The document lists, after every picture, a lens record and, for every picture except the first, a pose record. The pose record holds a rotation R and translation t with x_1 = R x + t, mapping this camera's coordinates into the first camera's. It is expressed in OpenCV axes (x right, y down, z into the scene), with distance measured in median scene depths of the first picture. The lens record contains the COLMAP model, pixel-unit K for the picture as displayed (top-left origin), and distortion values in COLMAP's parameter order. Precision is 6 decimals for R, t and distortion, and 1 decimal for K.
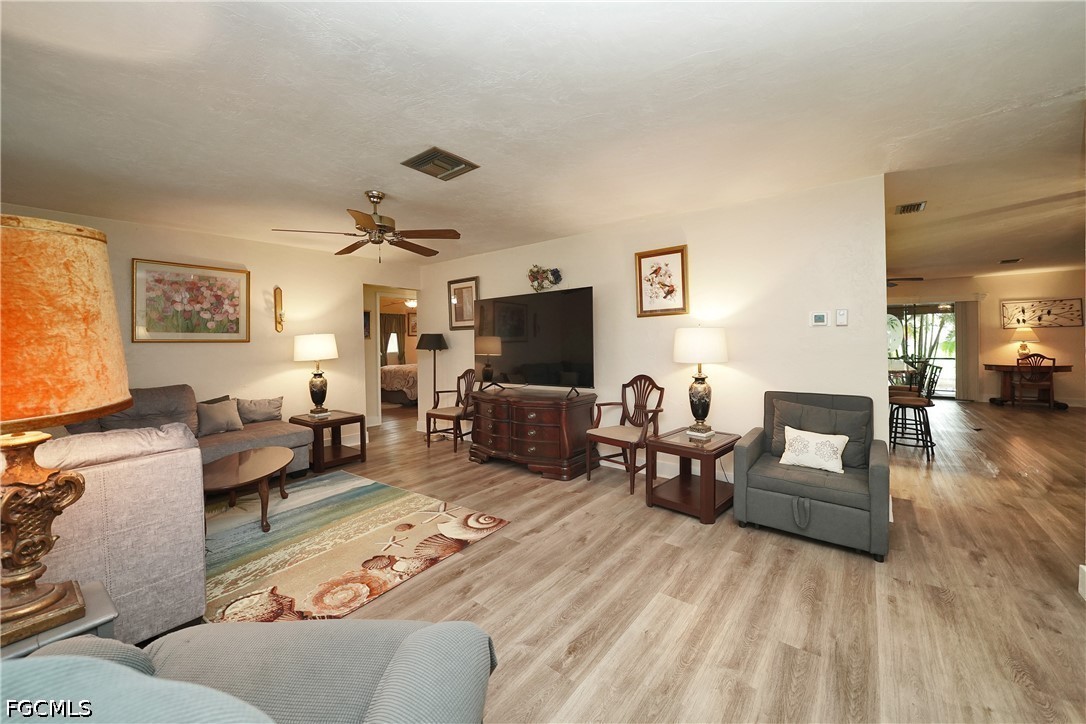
lens RADIAL K [[410.1, 0, 576.0], [0, 410.1, 336.5], [0, 0, 1]] dist [-0.013733, 0.002808]
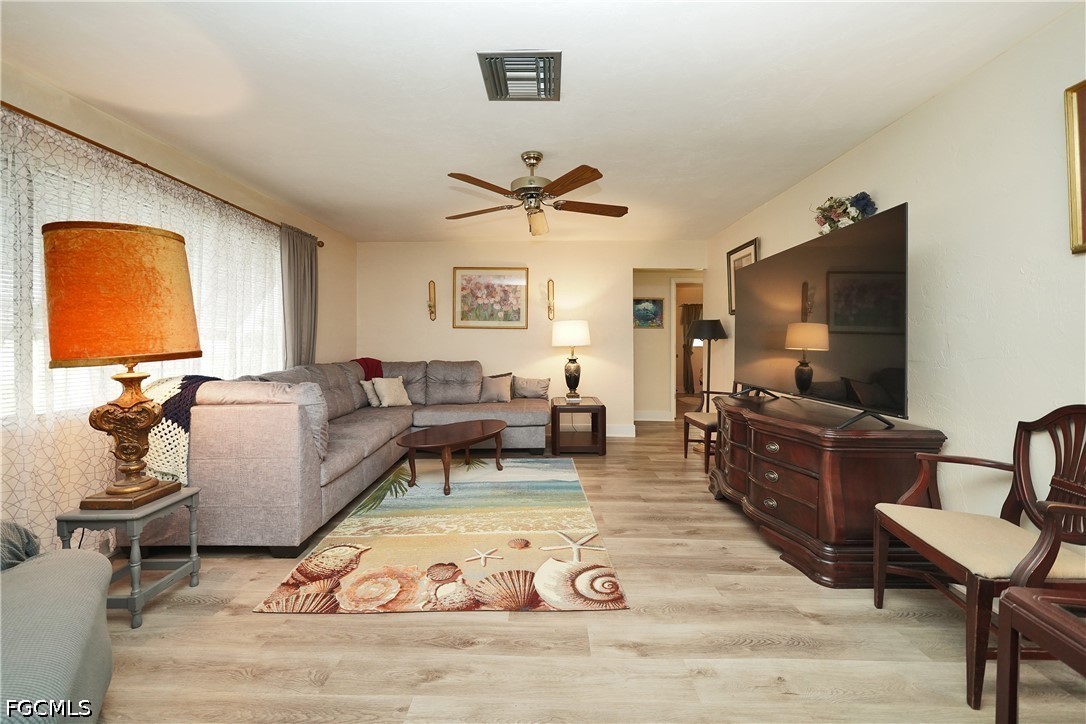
lens RADIAL K [[410.1, 0, 524.8], [0, 410.1, 336.2], [0, 0, 1]] dist [-0.013733, 0.002808]
pose [[0.556010, 0.006983, -0.831146, 0.216144], [0.001348, 0.999956, 0.009303, 0.031302], [0.831175, -0.006293, 0.555976, 0.441122]]
